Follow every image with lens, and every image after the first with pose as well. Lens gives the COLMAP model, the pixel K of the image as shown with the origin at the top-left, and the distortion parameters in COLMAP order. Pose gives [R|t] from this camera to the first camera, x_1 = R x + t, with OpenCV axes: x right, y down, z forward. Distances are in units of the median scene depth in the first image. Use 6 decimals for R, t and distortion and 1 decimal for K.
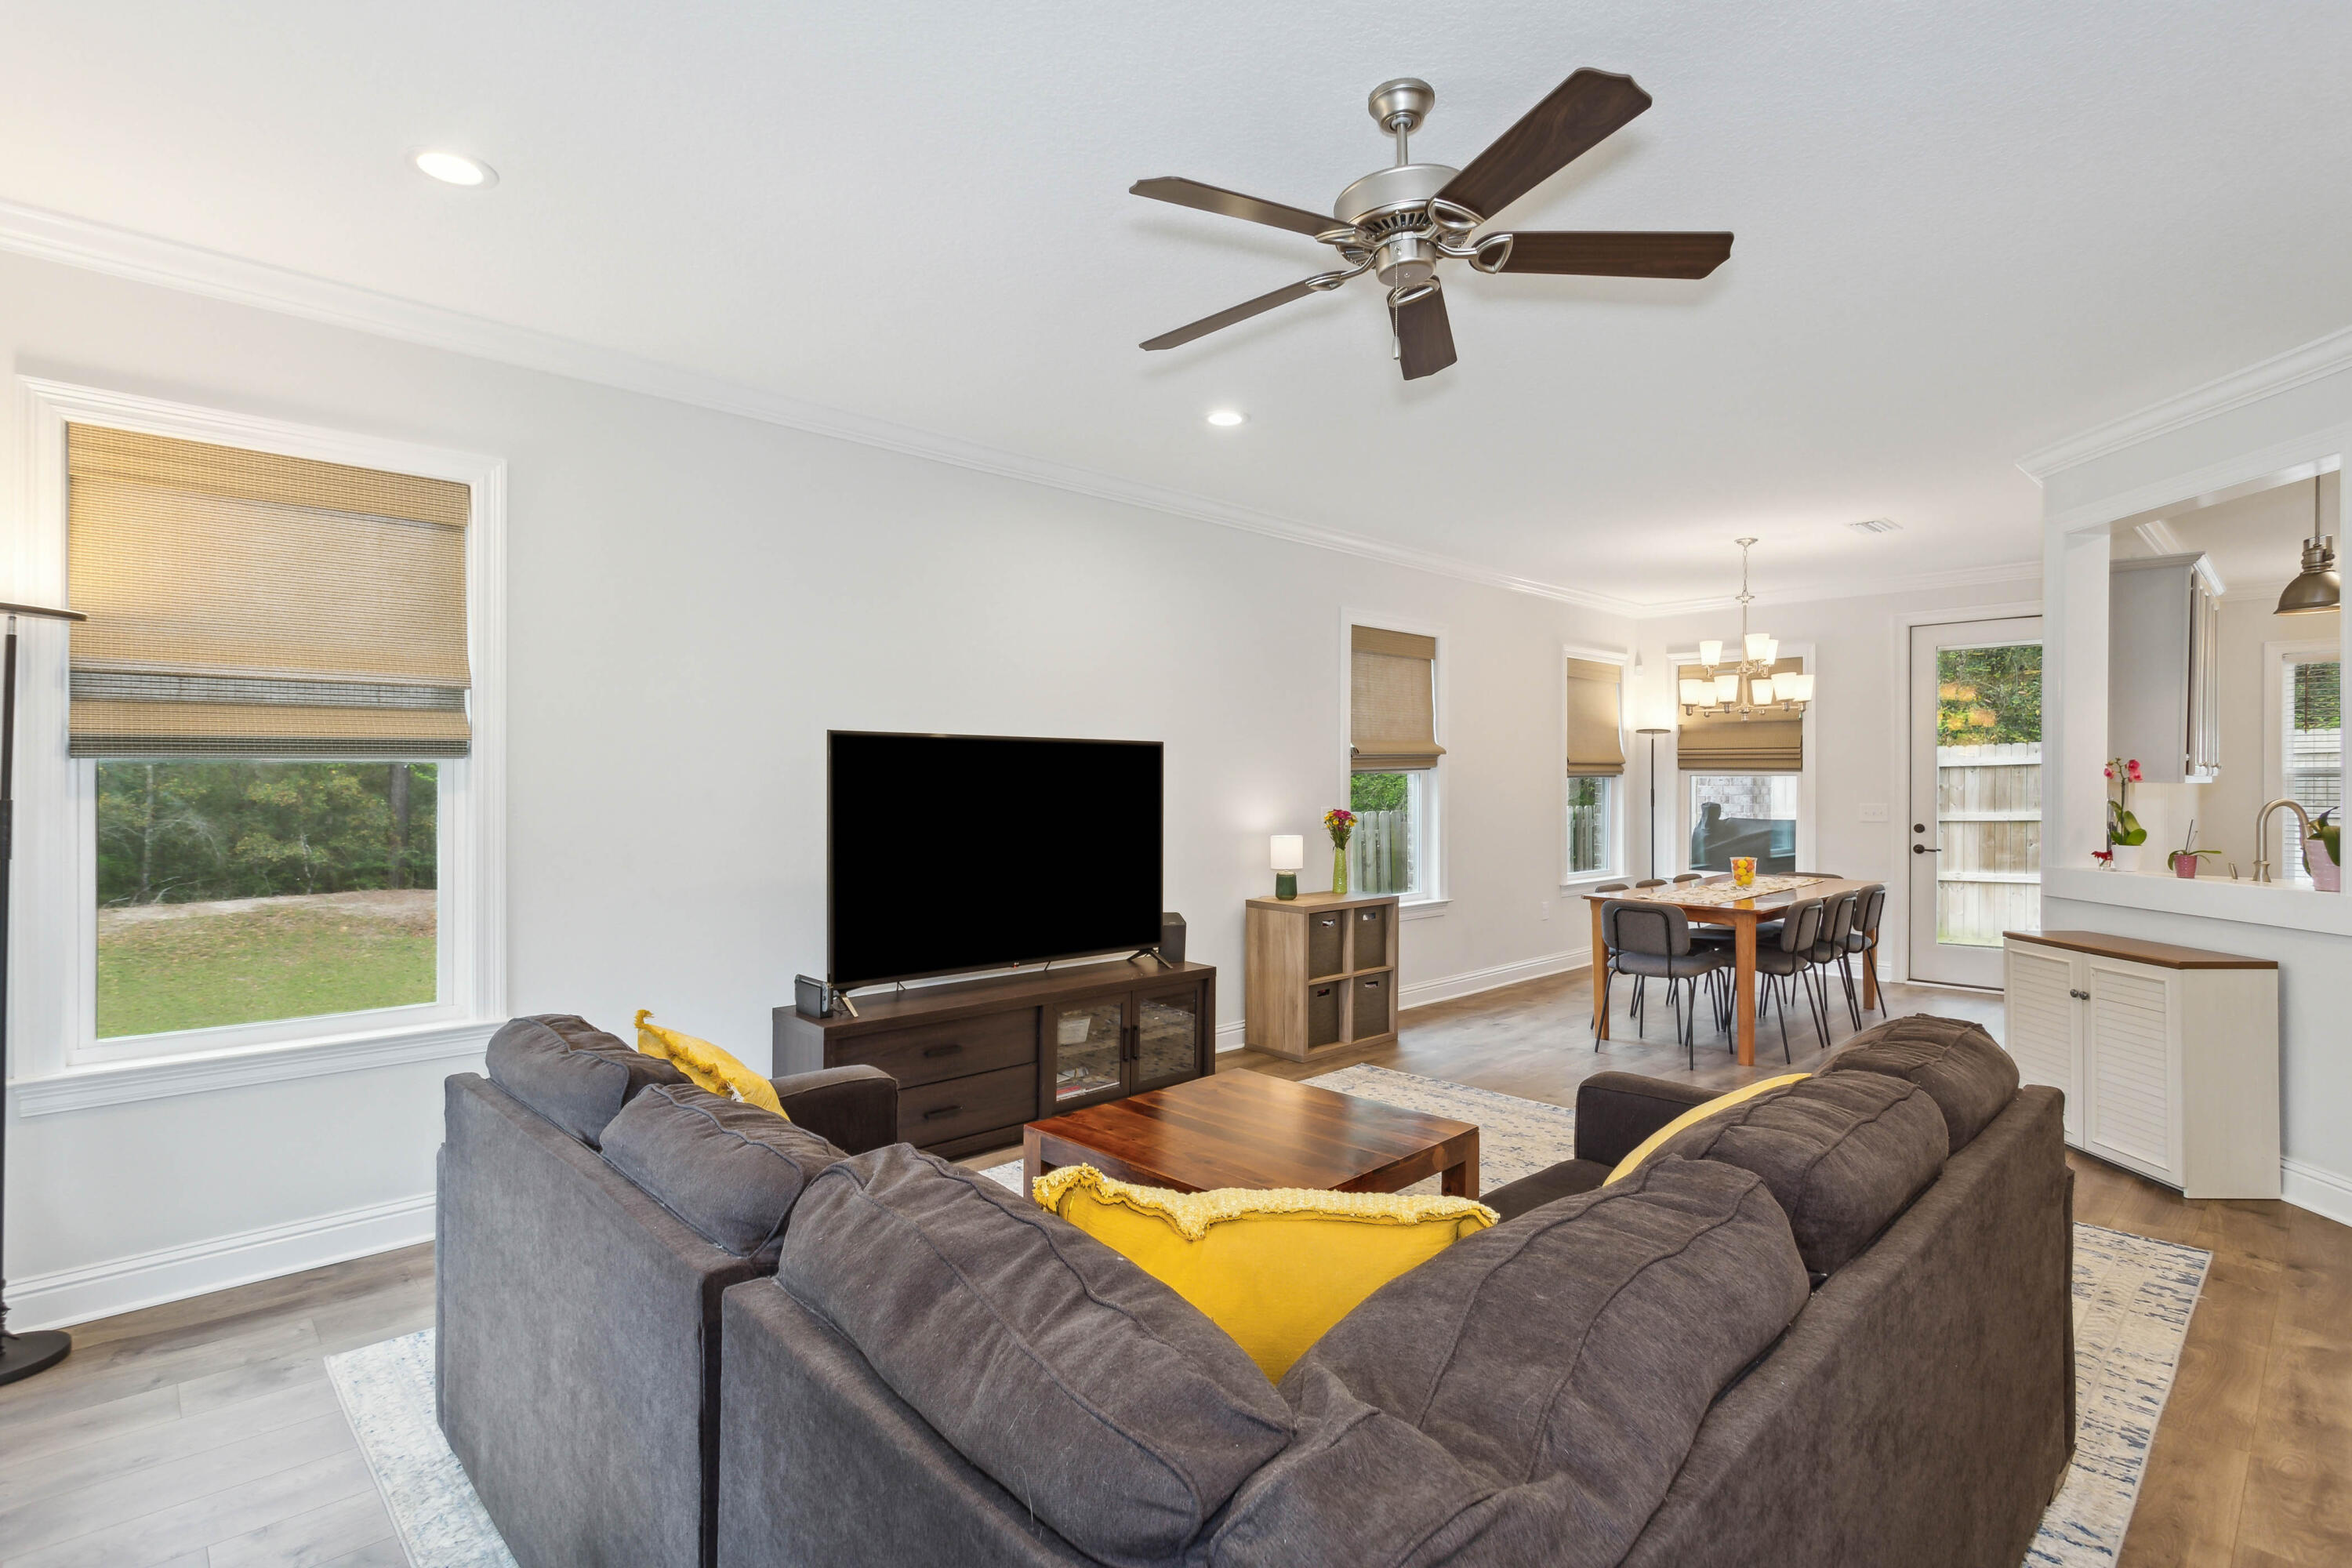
lens RADIAL K [[1119.3, 0, 1187.0], [0, 1119.3, 782.0], [0, 0, 1]] dist [0.033465, 0.000391]
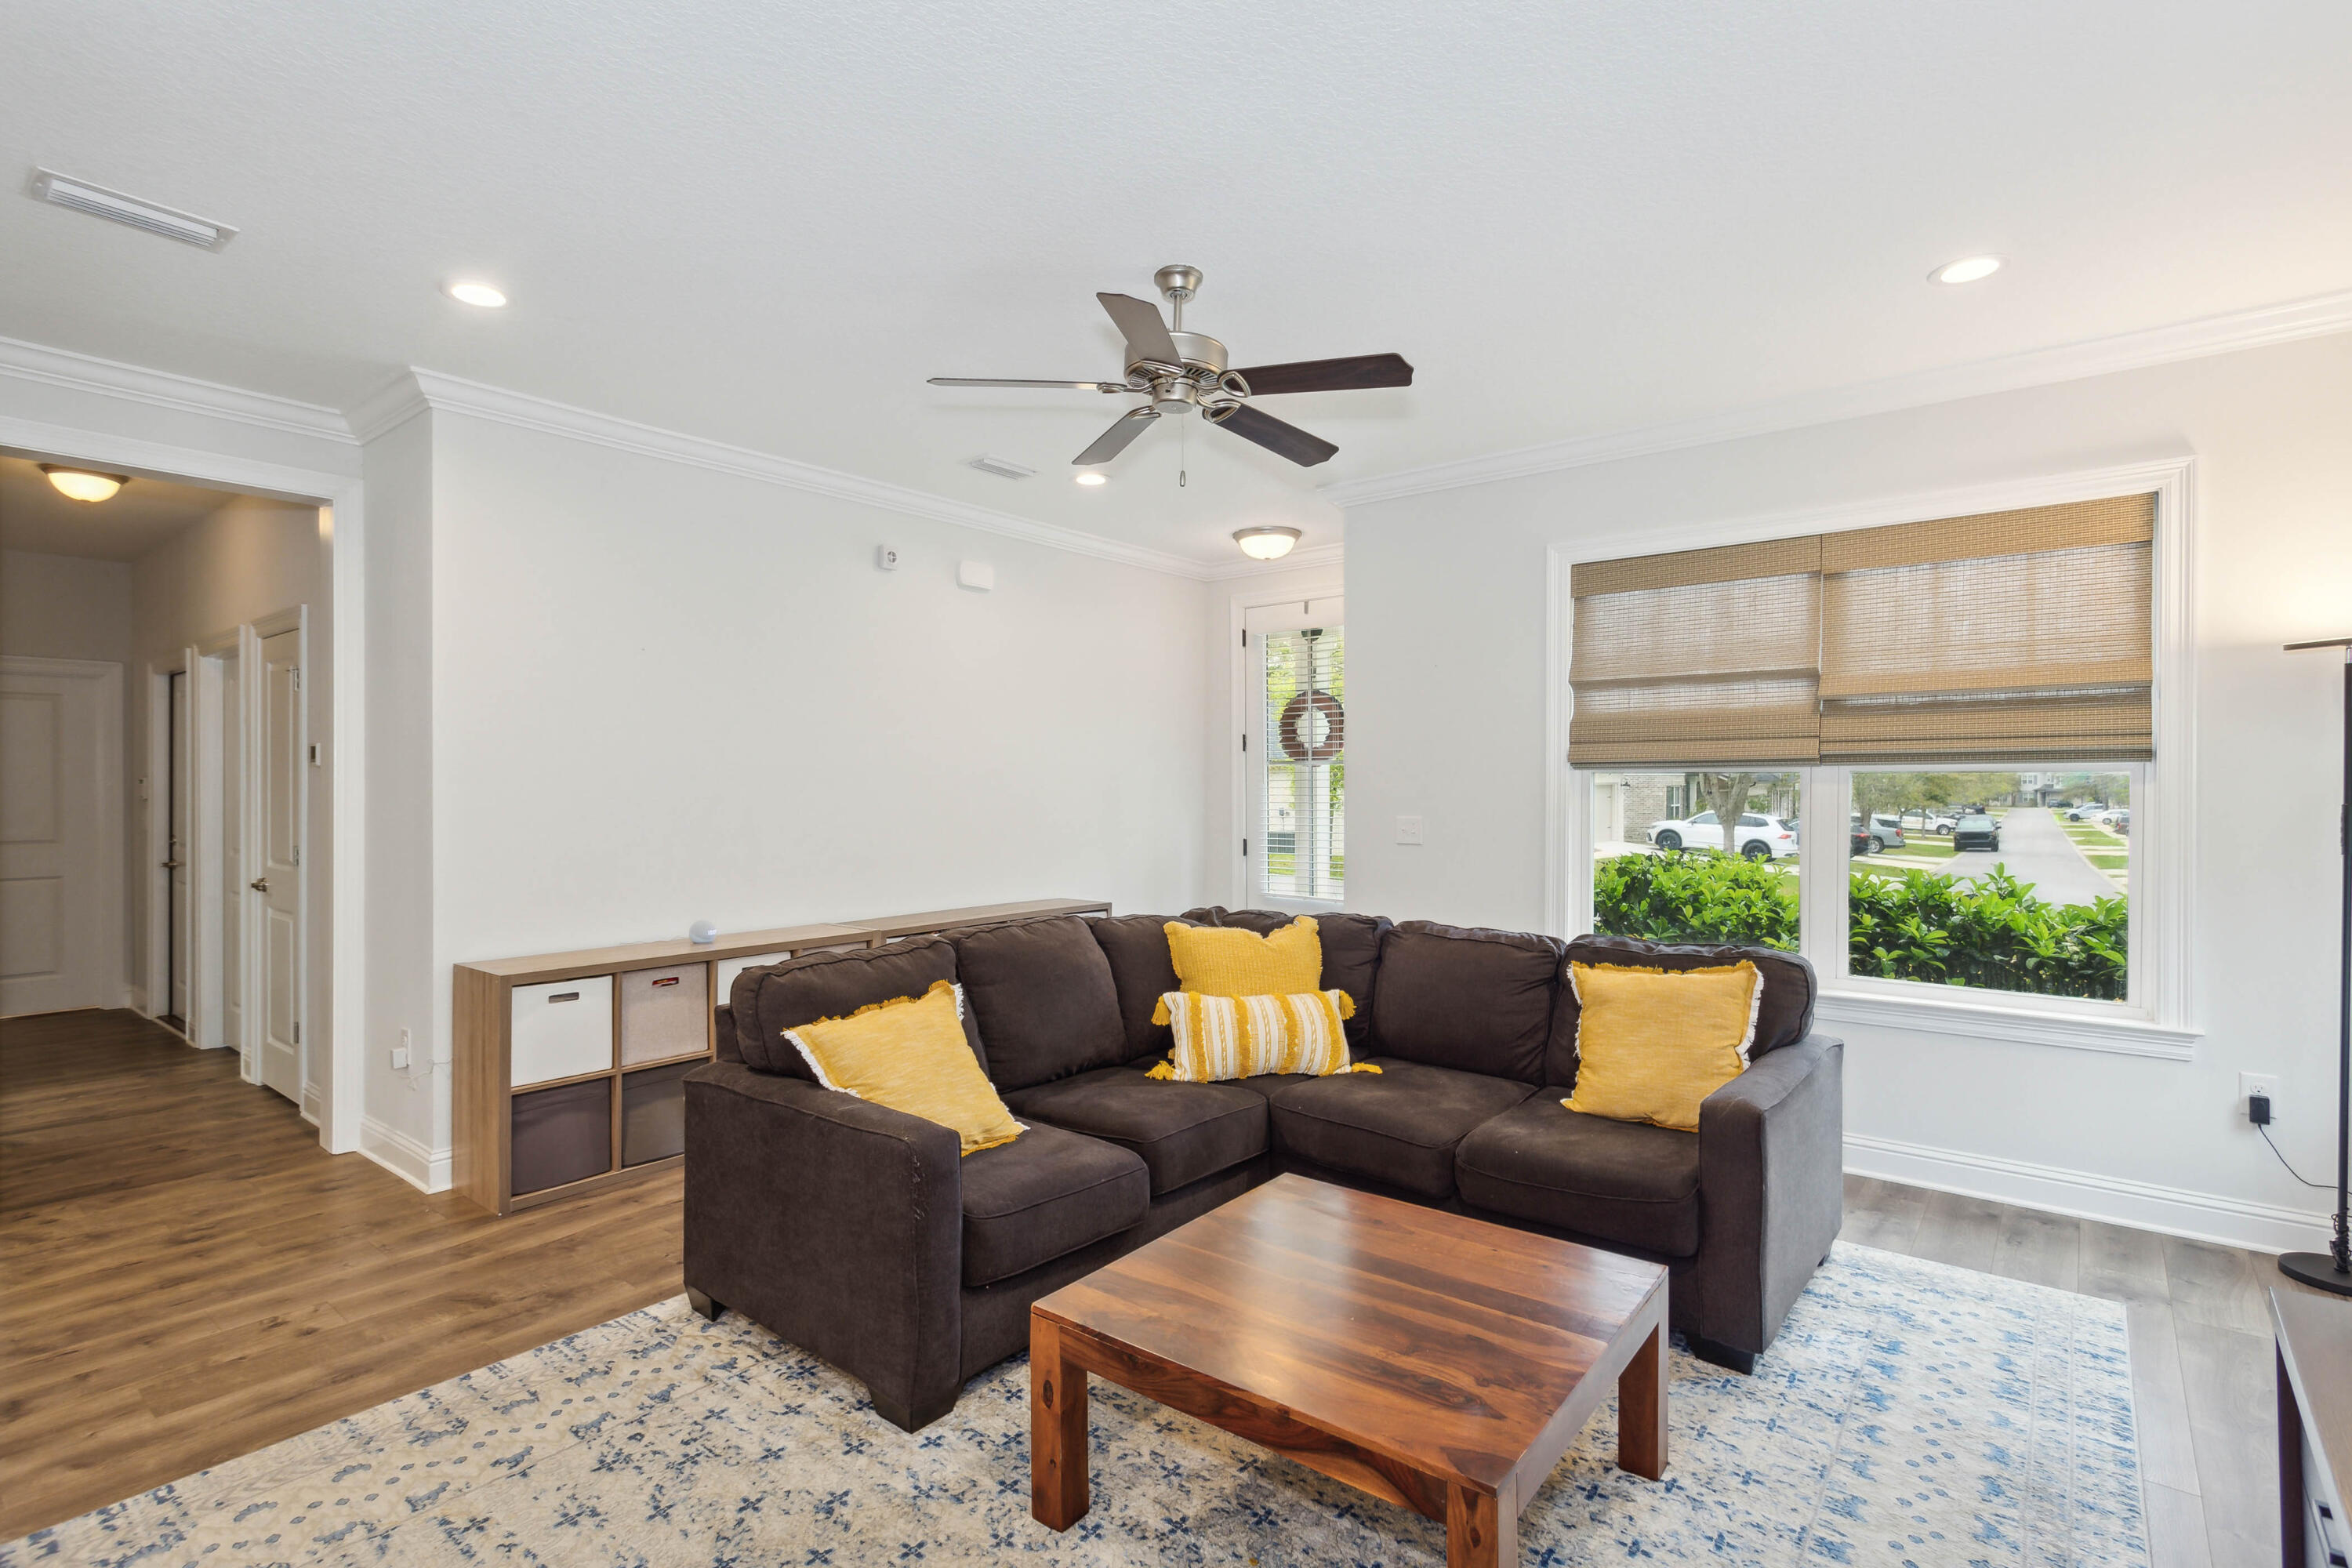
lens RADIAL K [[1131.8, 0, 1170.5], [0, 1131.8, 792.6], [0, 0, 1]] dist [0.004584, -0.000339]
pose [[-0.991911, 0.003056, -0.126895, 0.126406], [0.001875, 0.999954, 0.009423, -0.002708], [0.126918, 0.009109, -0.991871, 0.818337]]
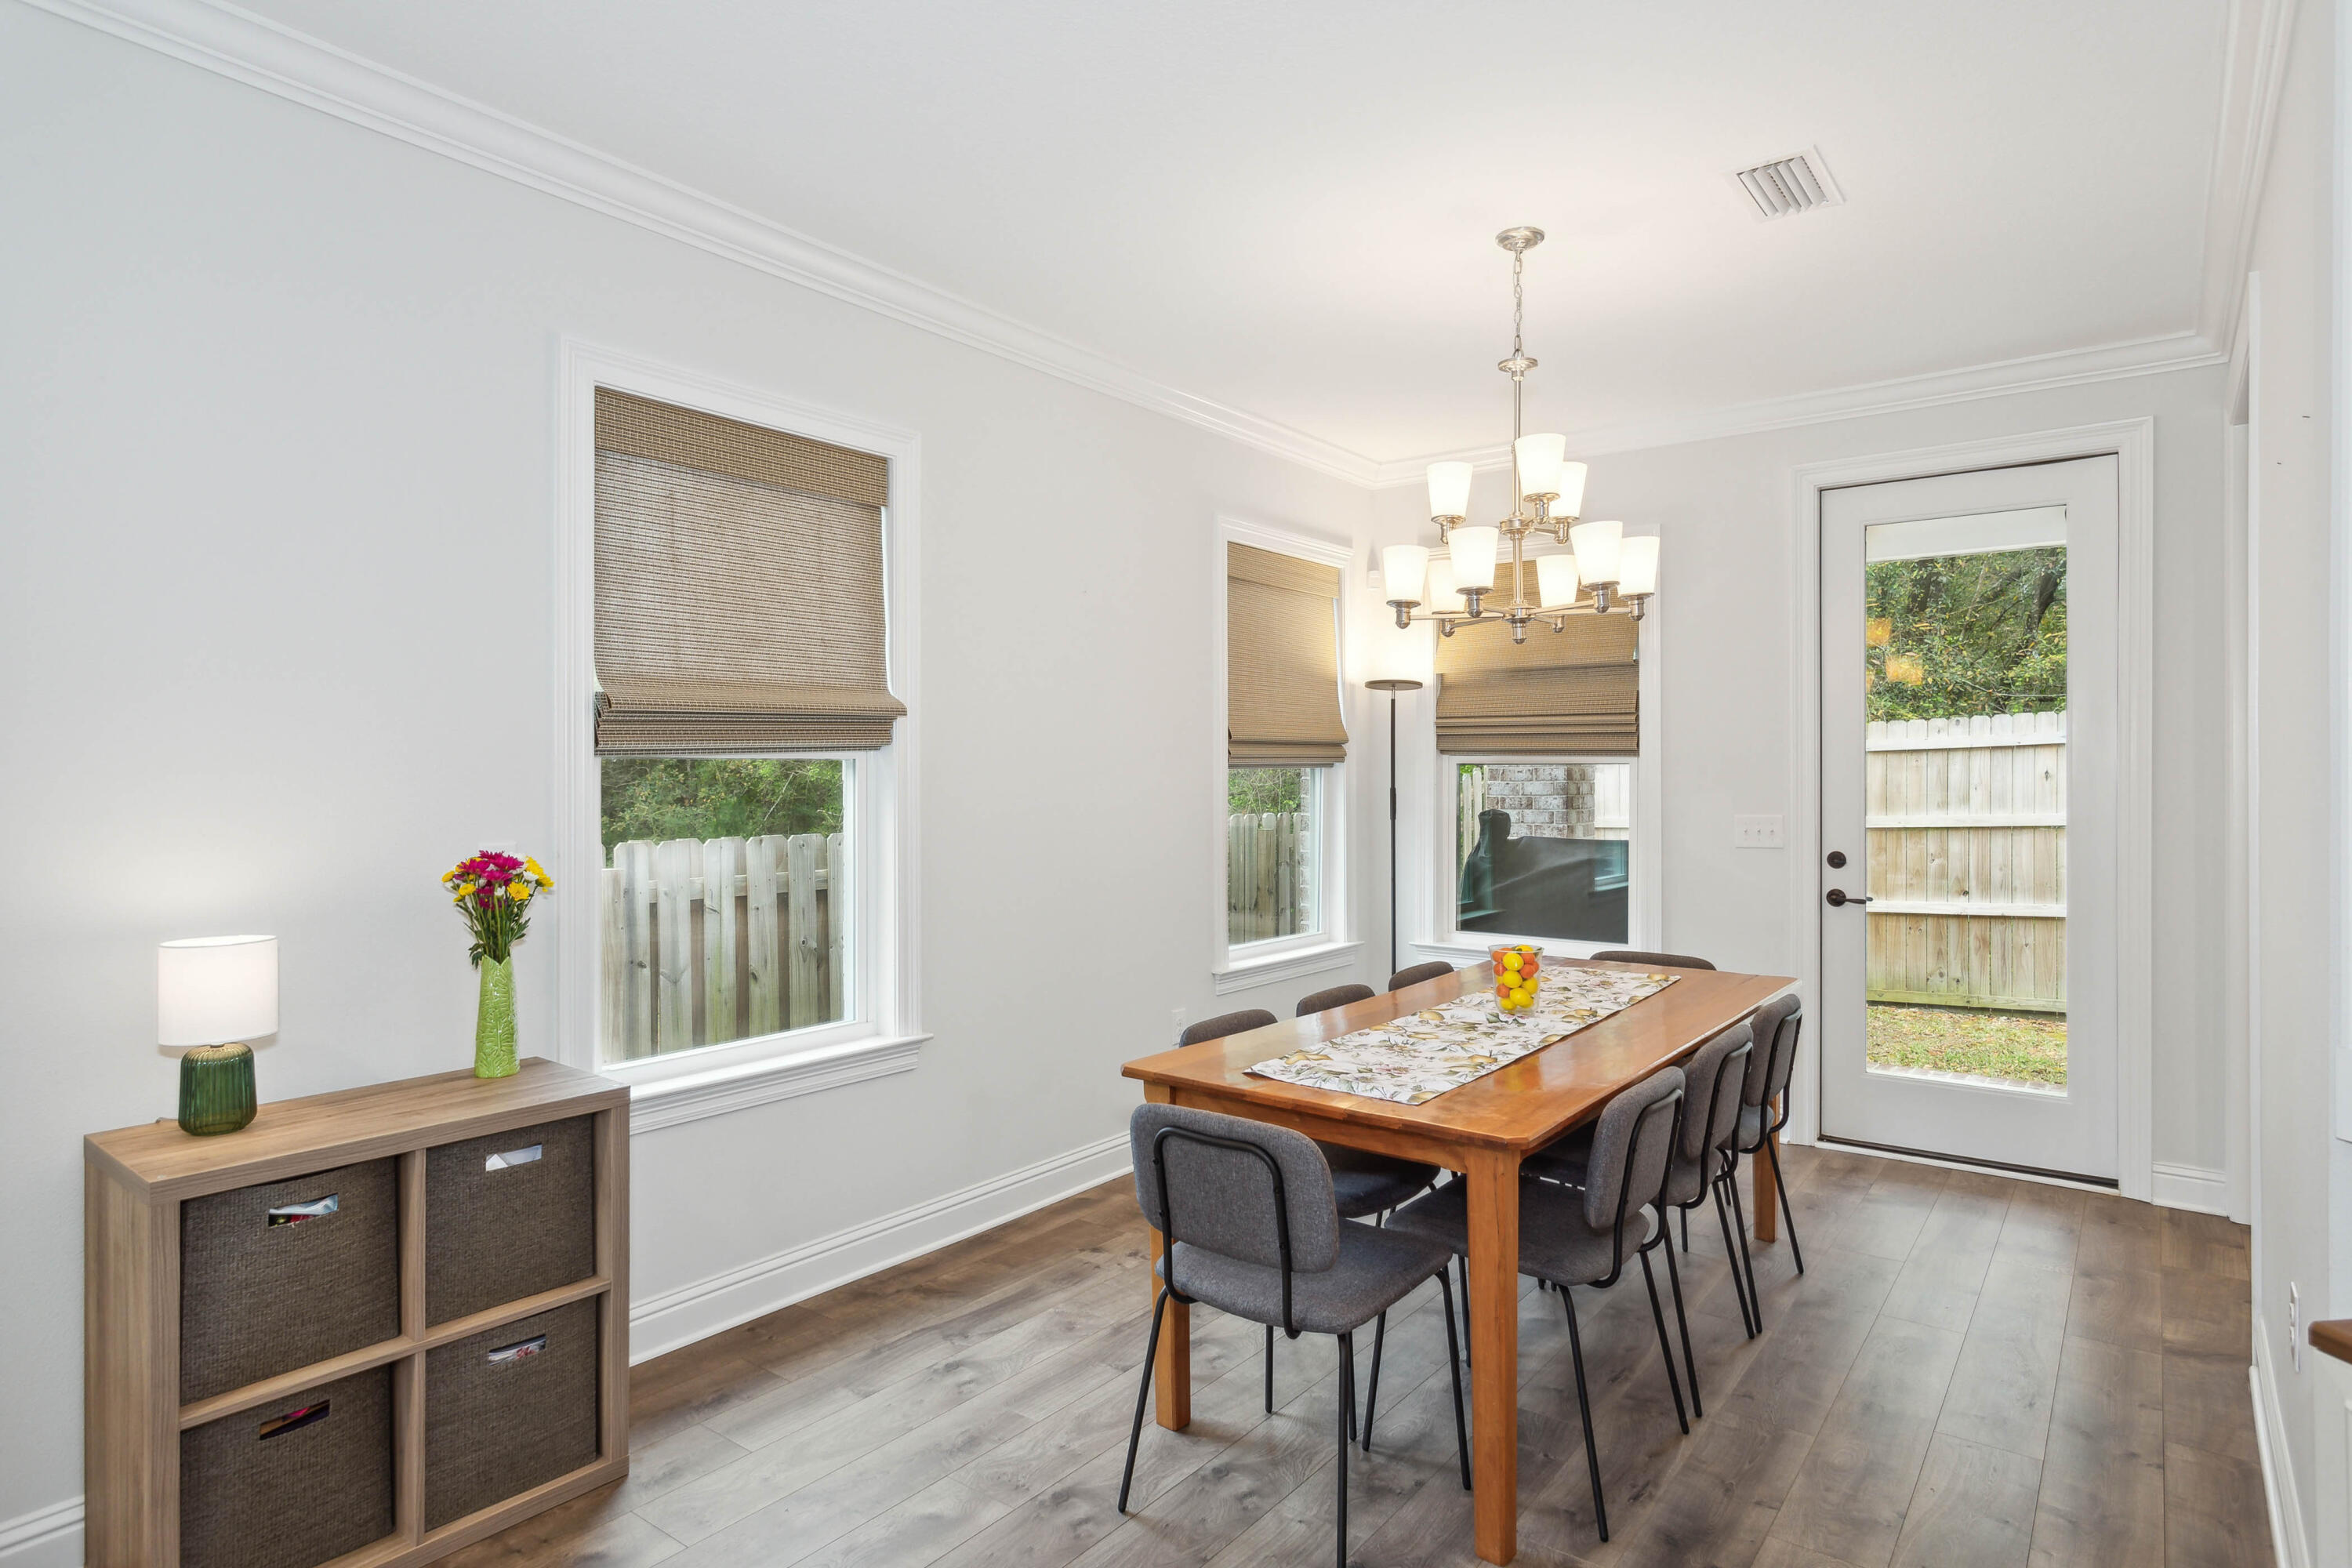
lens RADIAL K [[1296.8, 0, 1168.4], [0, 1296.8, 775.2], [0, 0, 1]] dist [0.003531, 0.000389]
pose [[0.988881, -0.002601, 0.148688, 0.279978], [0.002628, 0.999997, 0.000015, -0.000599], [-0.148688, 0.000376, 0.988884, 0.512392]]
